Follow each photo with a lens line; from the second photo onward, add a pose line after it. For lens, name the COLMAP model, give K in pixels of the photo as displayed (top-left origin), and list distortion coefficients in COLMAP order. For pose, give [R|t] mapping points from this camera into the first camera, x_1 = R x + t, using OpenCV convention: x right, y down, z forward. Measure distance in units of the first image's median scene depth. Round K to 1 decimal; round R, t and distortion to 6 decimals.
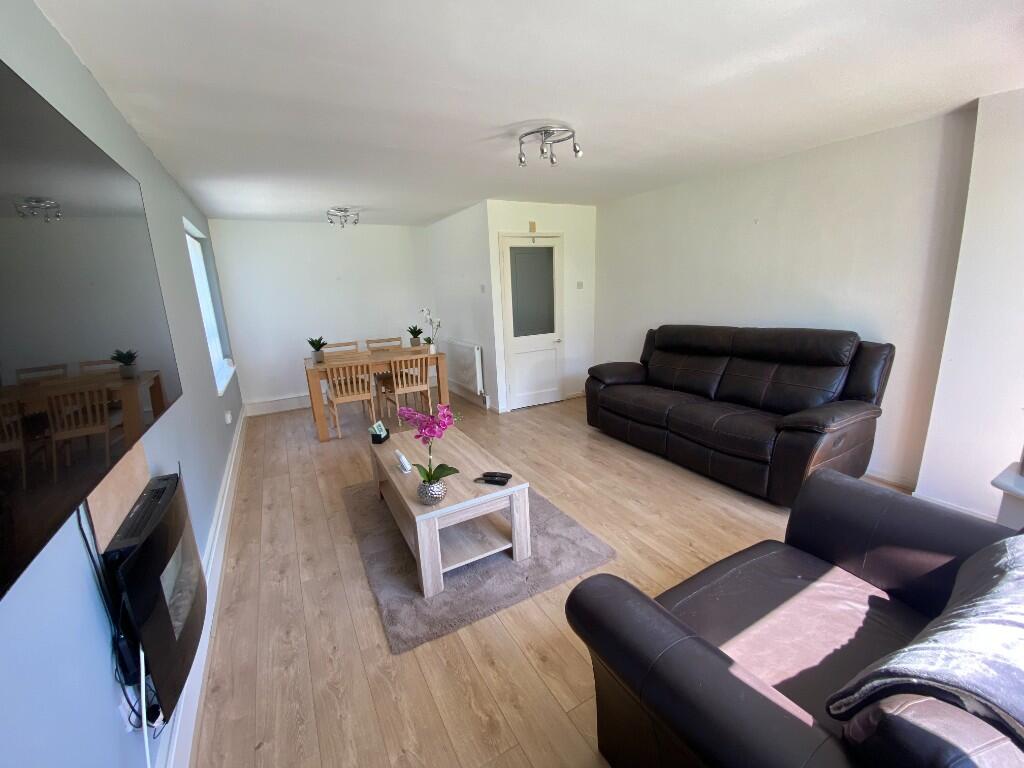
lens RADIAL K [[424.1, 0, 513.6], [0, 424.1, 386.2], [0, 0, 1]] dist [0.010329, -0.001102]
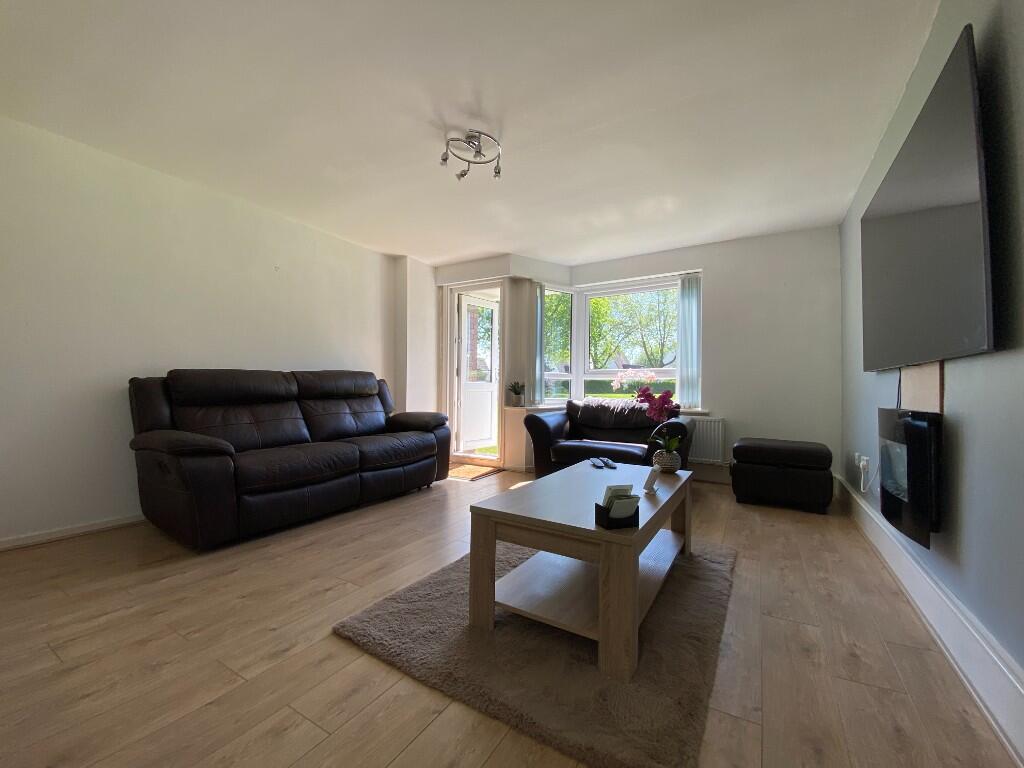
lens RADIAL K [[424.1, 0, 510.5], [0, 424.1, 385.0], [0, 0, 1]] dist [0.010329, -0.001102]
pose [[-0.505063, 0.041909, 0.862065, -0.546876], [0.213375, 0.973878, 0.077666, -0.072235], [-0.836291, 0.223169, -0.500812, 1.065026]]
